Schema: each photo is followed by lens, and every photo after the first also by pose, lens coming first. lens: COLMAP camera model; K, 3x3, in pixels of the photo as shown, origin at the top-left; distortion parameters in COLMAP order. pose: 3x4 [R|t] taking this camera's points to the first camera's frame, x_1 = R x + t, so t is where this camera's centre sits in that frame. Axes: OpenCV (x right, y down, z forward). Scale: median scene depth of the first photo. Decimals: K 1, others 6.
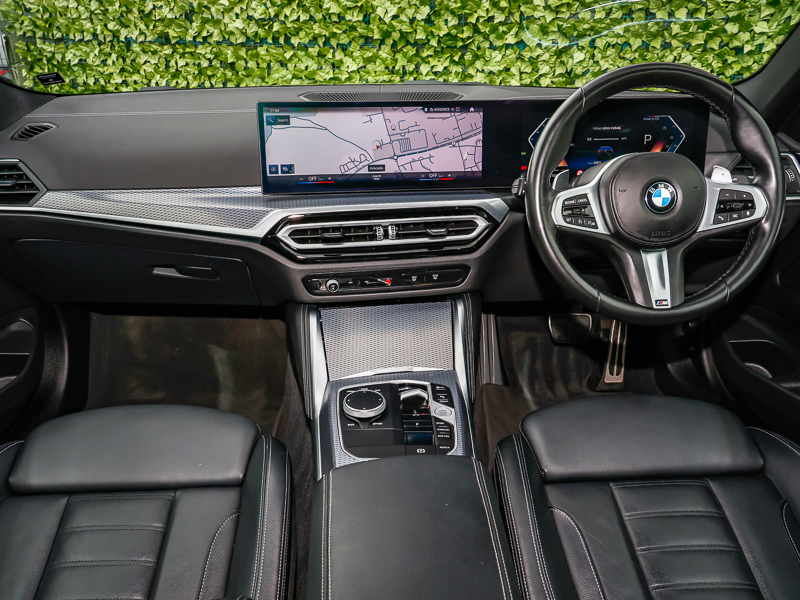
lens RADIAL K [[552.4, 0, 402.6], [0, 552.4, 303.6], [0, 0, 1]] dist [0.011686, -0.001266]
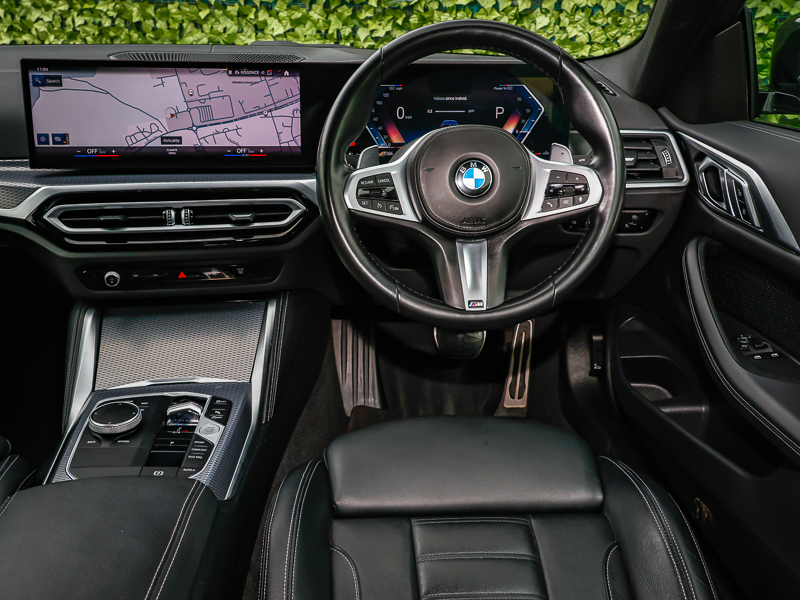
lens RADIAL K [[673.9, 0, 400.9], [0, 673.9, 303.0], [0, 0, 1]] dist [0.007885, 0.026741]
pose [[0.999827, 0.017609, -0.006022, 0.316575], [-0.017761, 0.999496, -0.026321, 0.023219], [0.005555, 0.026423, 0.999635, -0.019122]]
